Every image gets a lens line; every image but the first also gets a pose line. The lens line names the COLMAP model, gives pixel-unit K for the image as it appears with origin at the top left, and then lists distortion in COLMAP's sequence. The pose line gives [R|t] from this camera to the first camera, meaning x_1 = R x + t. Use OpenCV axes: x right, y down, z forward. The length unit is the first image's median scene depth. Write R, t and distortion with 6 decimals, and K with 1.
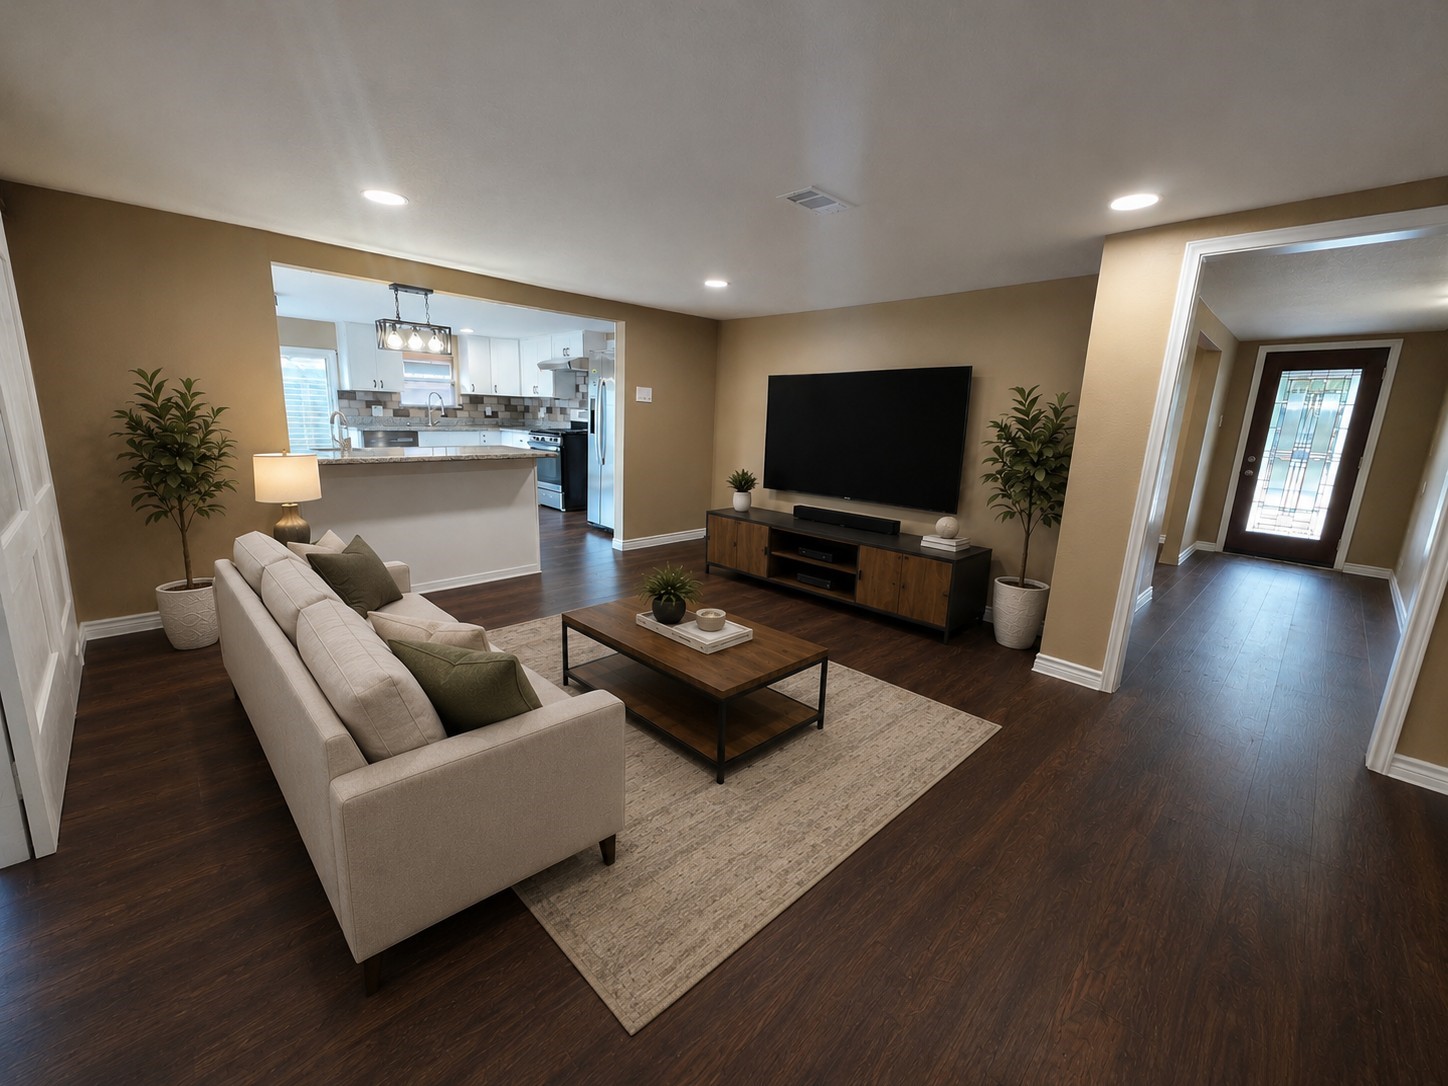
lens RADIAL K [[615.2, 0, 724.0], [0, 615.2, 543.0], [0, 0, 1]] dist [0.003928, -0.000101]
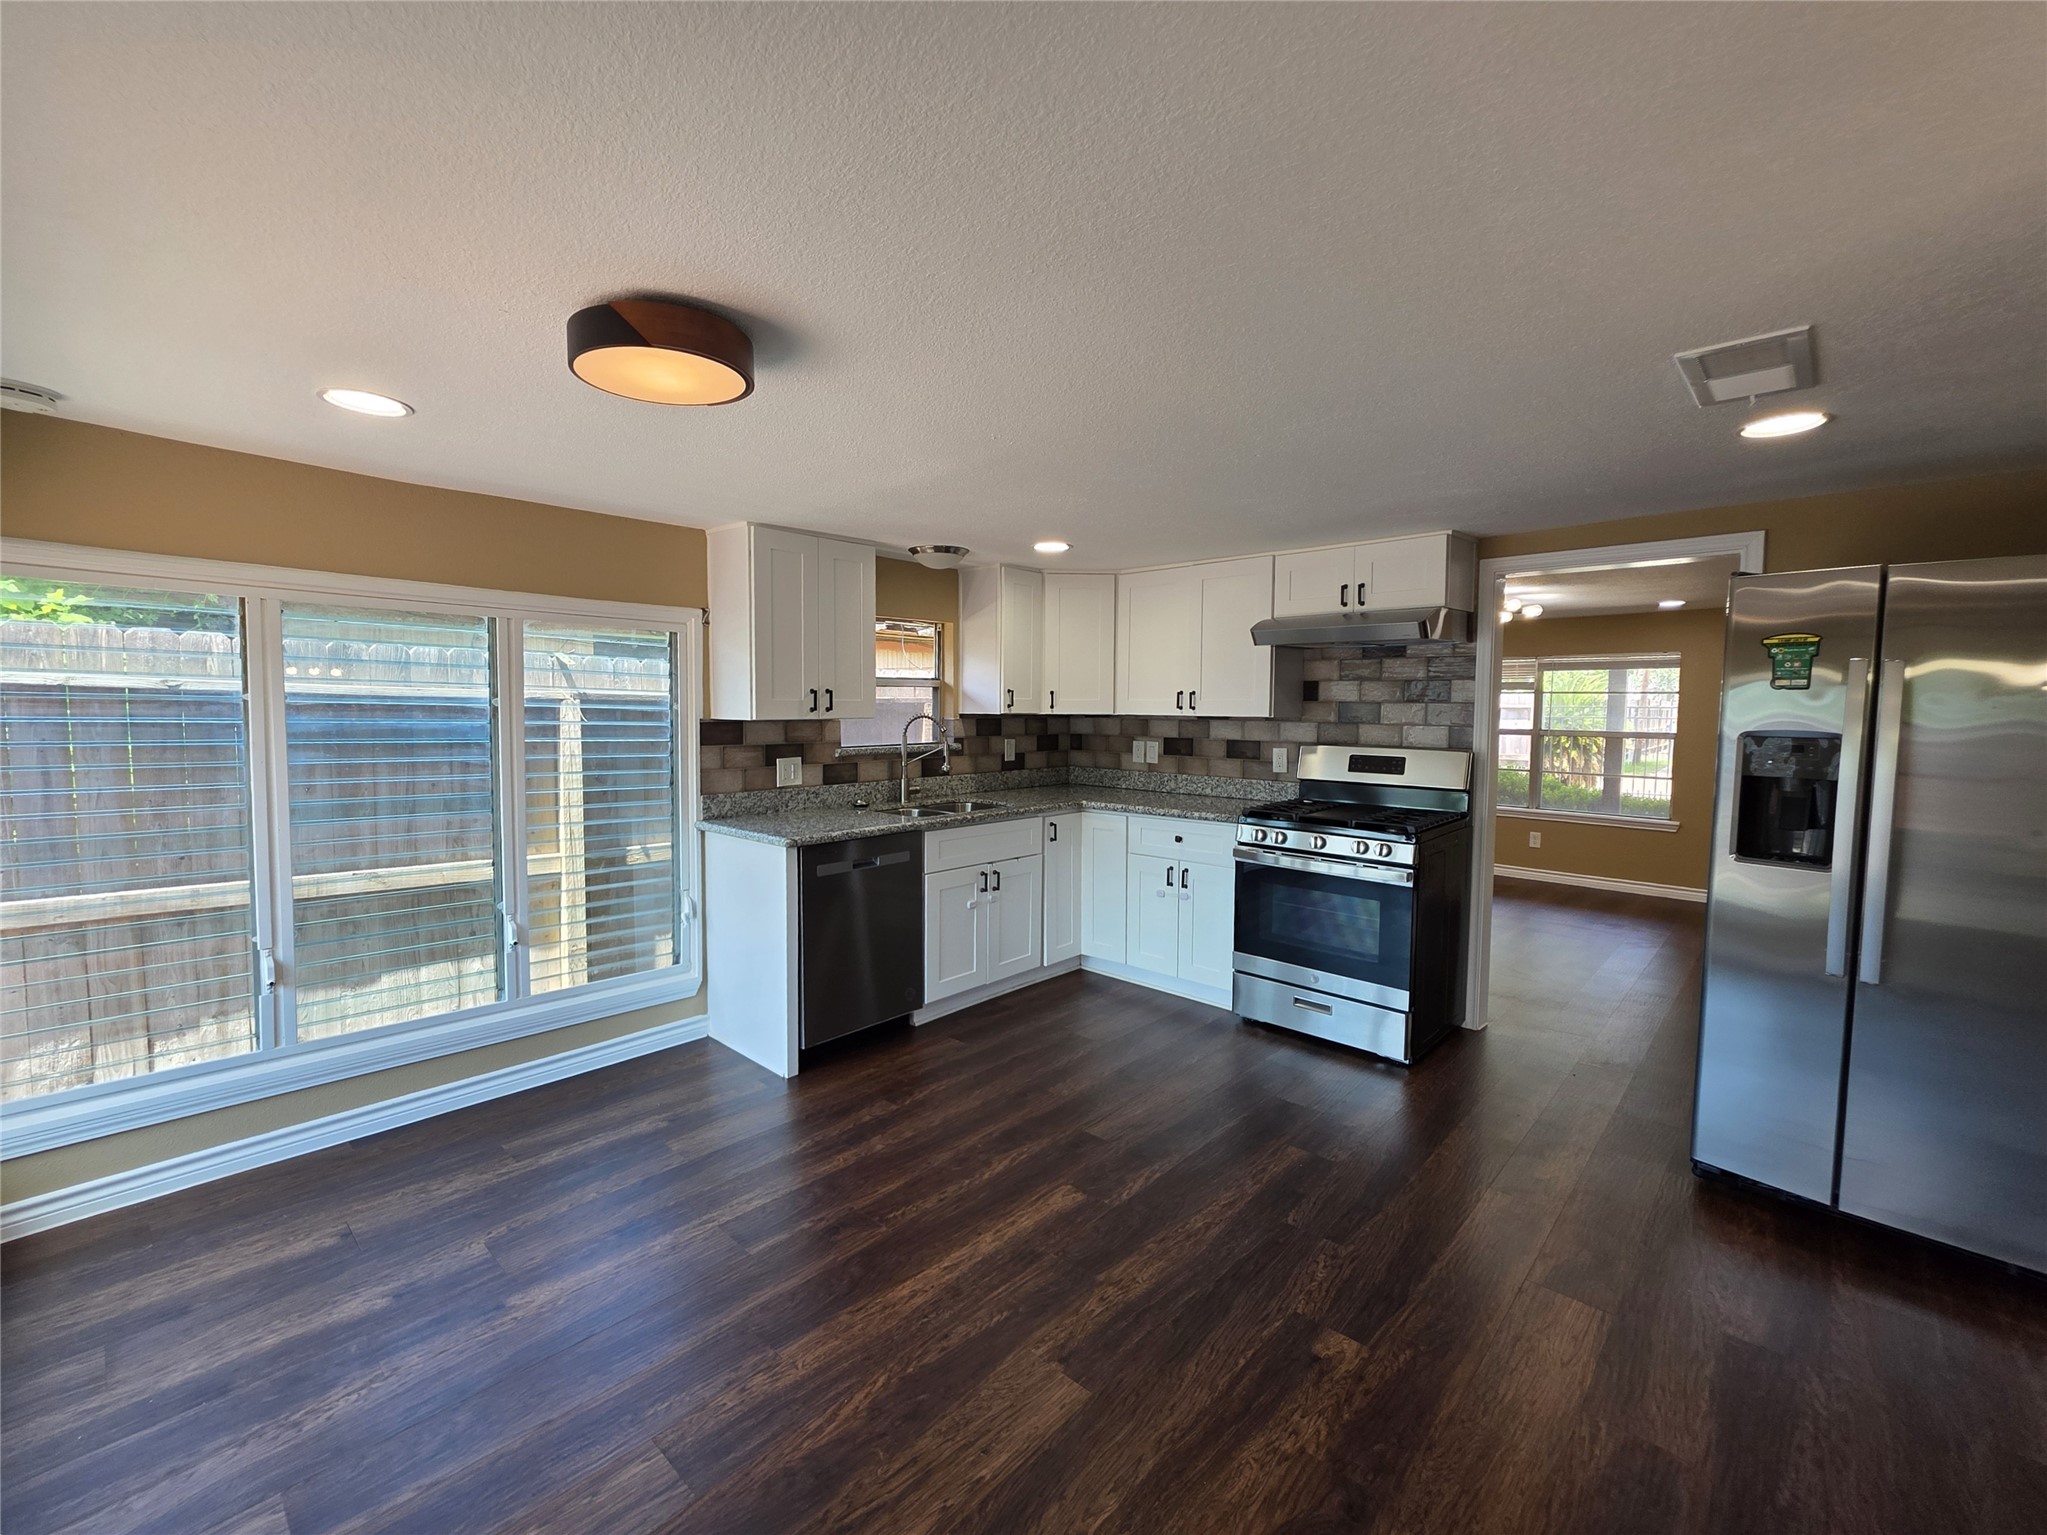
lens RADIAL K [[869.7, 0, 1023.5], [0, 869.7, 767.5], [0, 0, 1]] dist [0.003928, -0.000101]
pose [[0.997760, -0.030647, 0.059460, -0.421955], [0.038671, 0.989554, -0.138878, -0.133078], [-0.054583, 0.140866, 0.988523, 0.472937]]
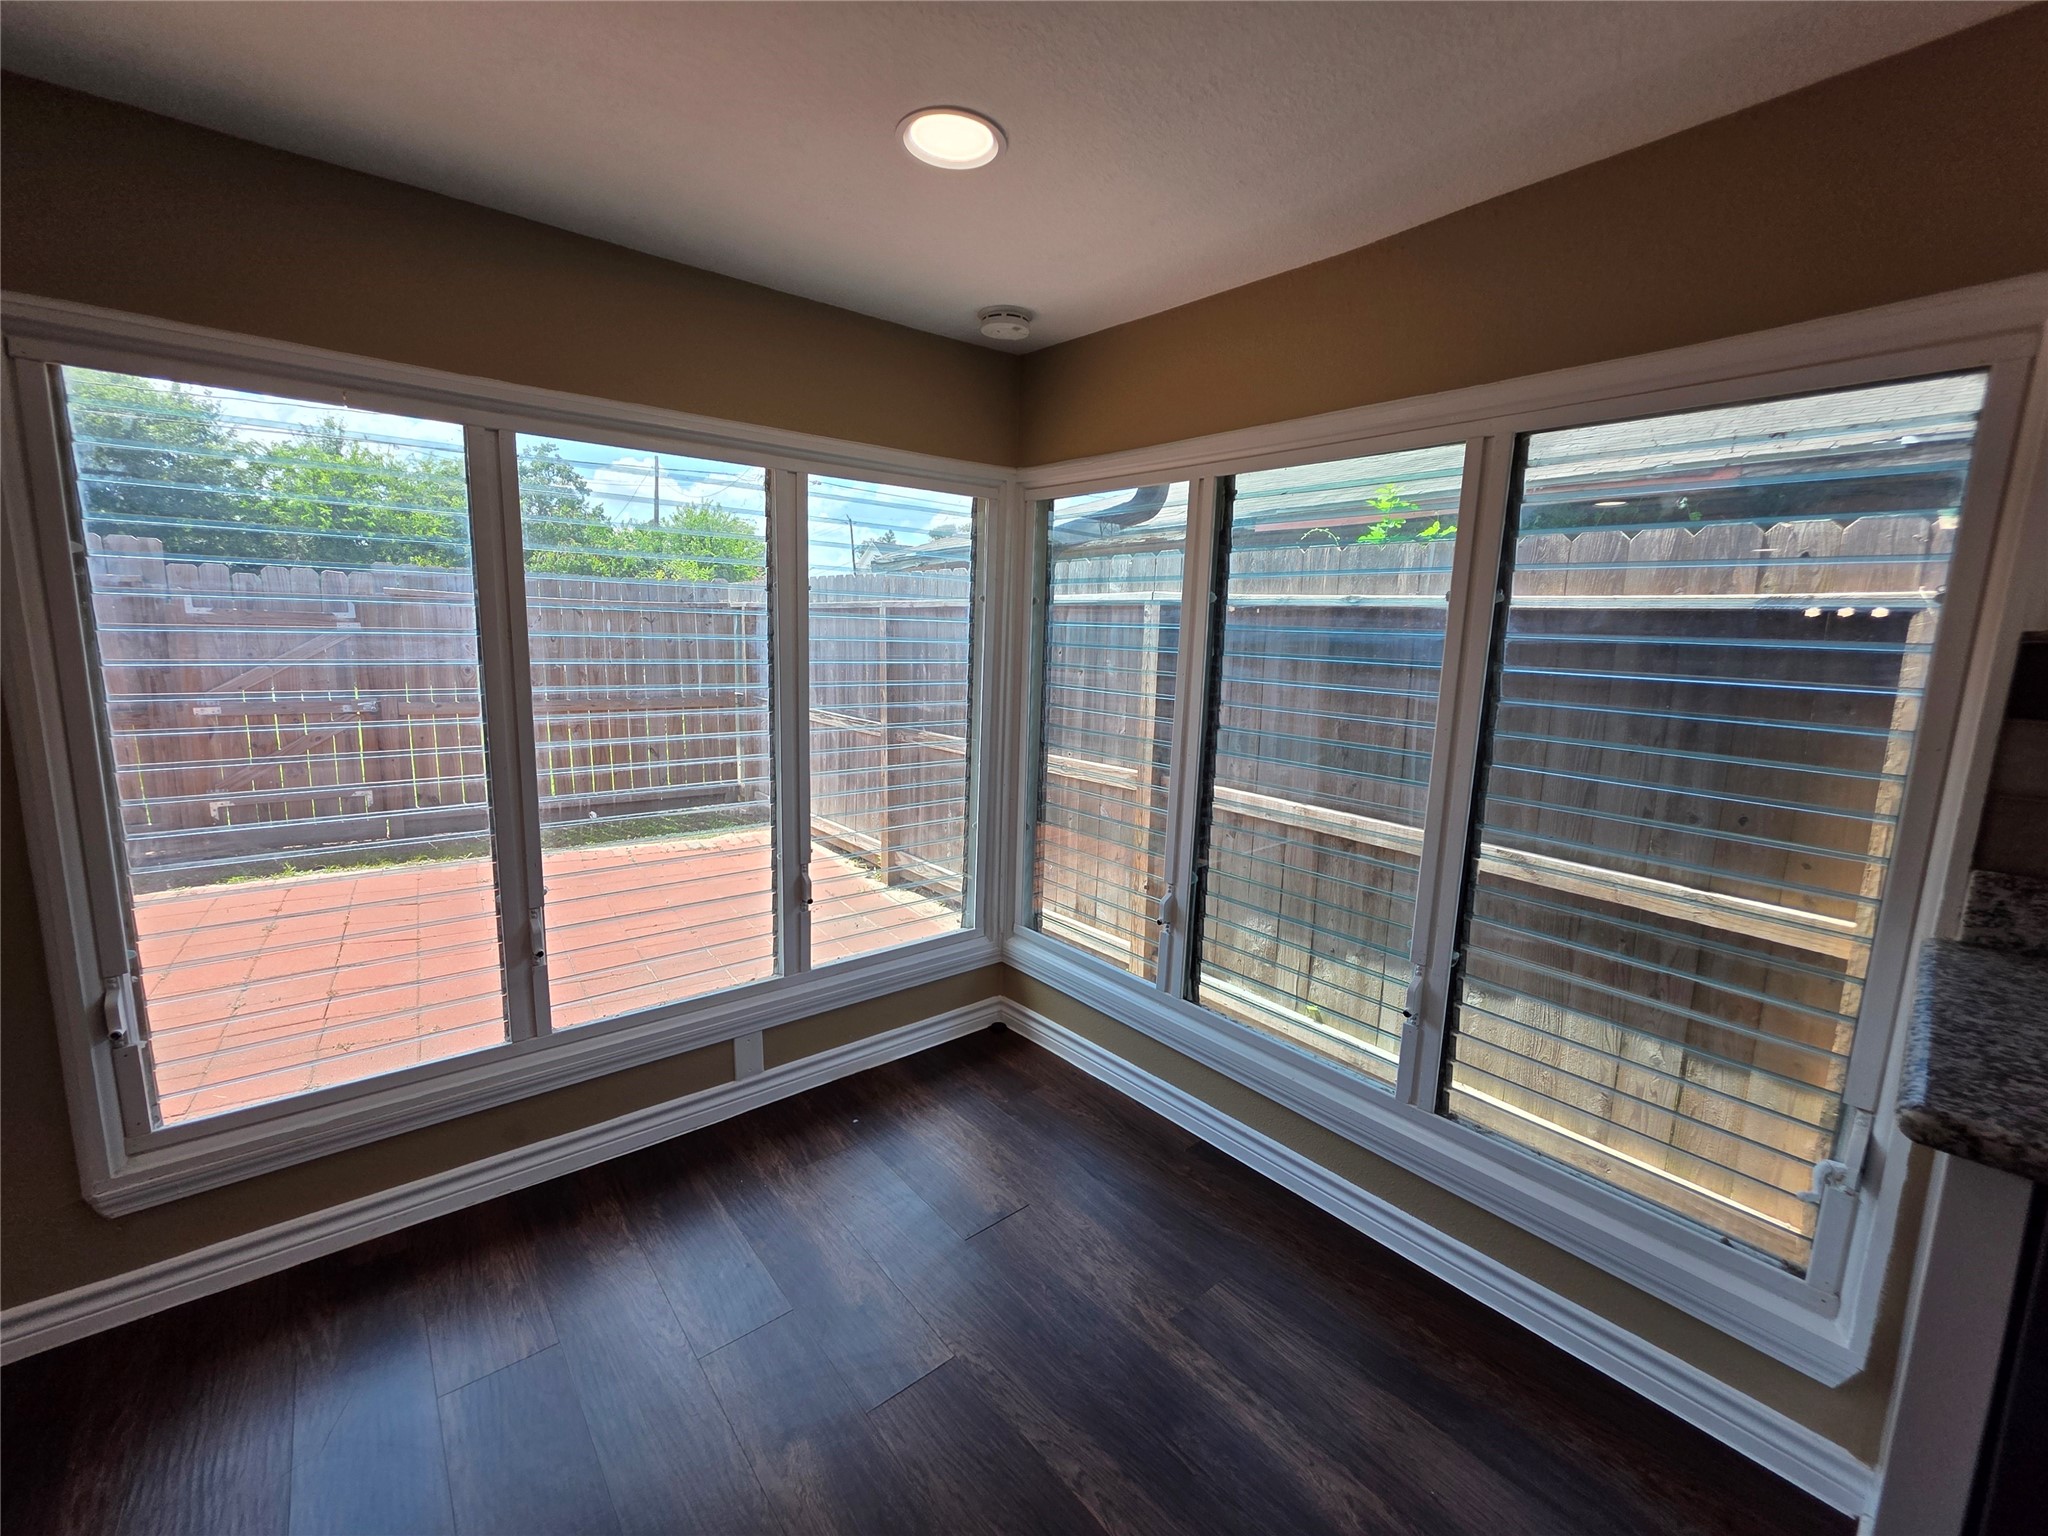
lens RADIAL K [[870.1, 0, 1024.0], [0, 870.1, 768.0], [0, 0, 1]] dist [0.003928, -0.000101]
pose [[-0.069756, 0.125946, -0.989582, -0.401205], [-0.241416, 0.960379, 0.139247, -0.184197], [0.967911, 0.248615, -0.036587, 0.747458]]
